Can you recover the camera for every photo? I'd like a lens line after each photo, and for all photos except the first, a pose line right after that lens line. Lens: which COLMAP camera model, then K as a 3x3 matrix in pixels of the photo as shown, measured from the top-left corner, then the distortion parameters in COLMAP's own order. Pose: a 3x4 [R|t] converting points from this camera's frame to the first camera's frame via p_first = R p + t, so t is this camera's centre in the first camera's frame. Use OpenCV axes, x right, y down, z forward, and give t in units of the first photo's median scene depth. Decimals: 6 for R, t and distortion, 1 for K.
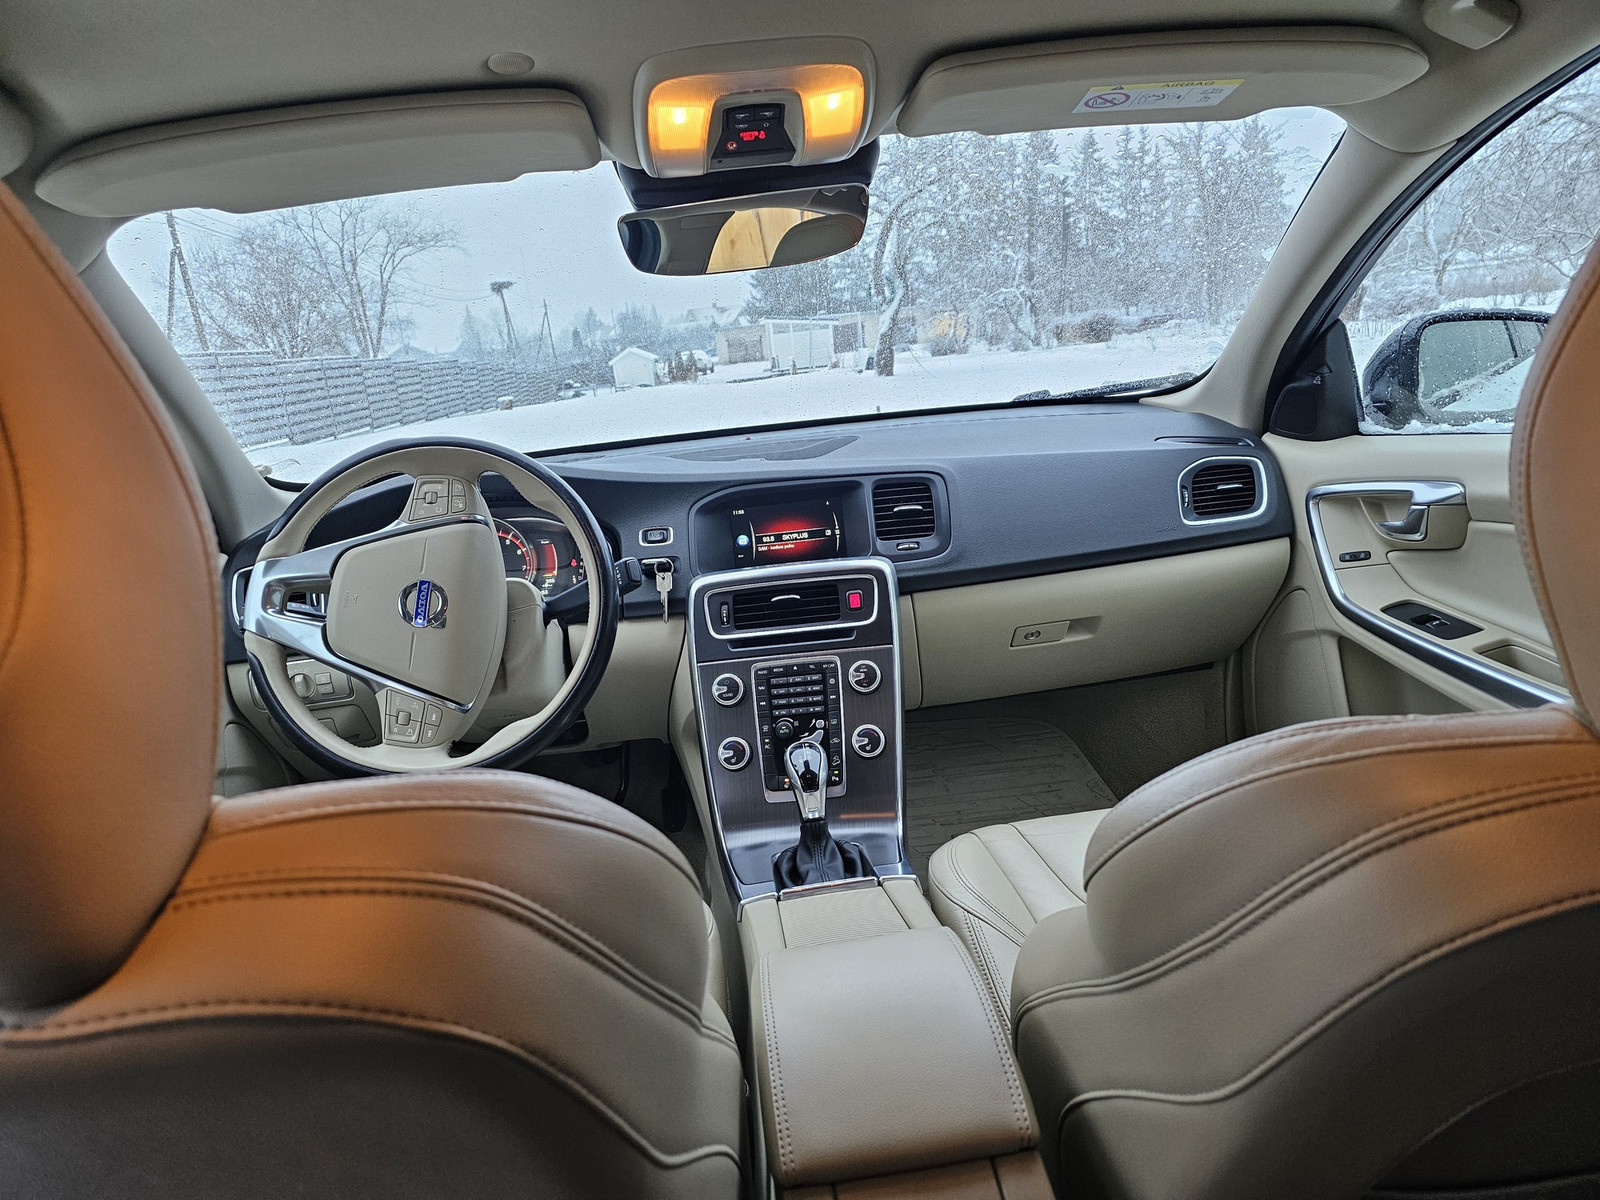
lens RADIAL K [[1075.0, 0, 800.0], [0, 1075.0, 600.0], [0, 0, 1]] dist [0.001732, -0.010832]
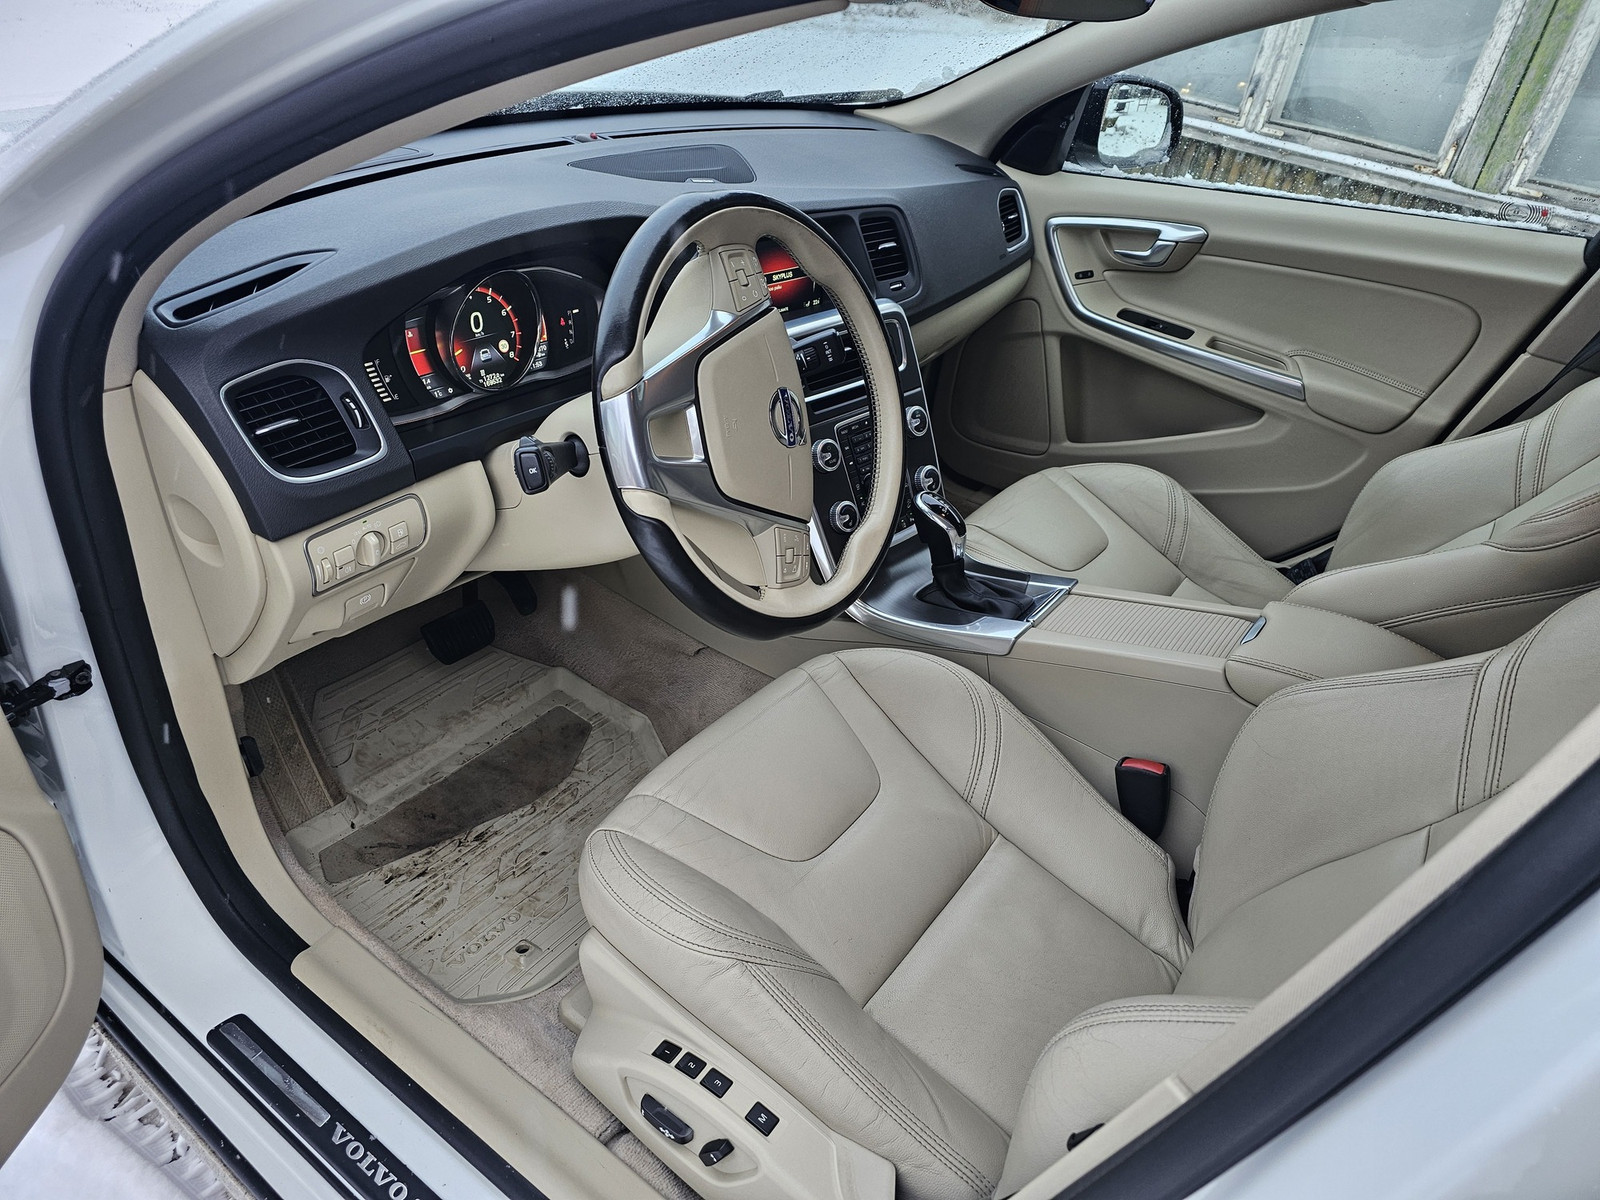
lens RADIAL K [[1075.0, 0, 800.0], [0, 1075.0, 600.0], [0, 0, 1]] dist [0.001732, -0.010832]
pose [[0.595537, -0.281548, 0.752374, -0.802302], [0.011257, 0.939404, 0.342626, -0.119195], [-0.803249, -0.195577, 0.562620, 0.434331]]
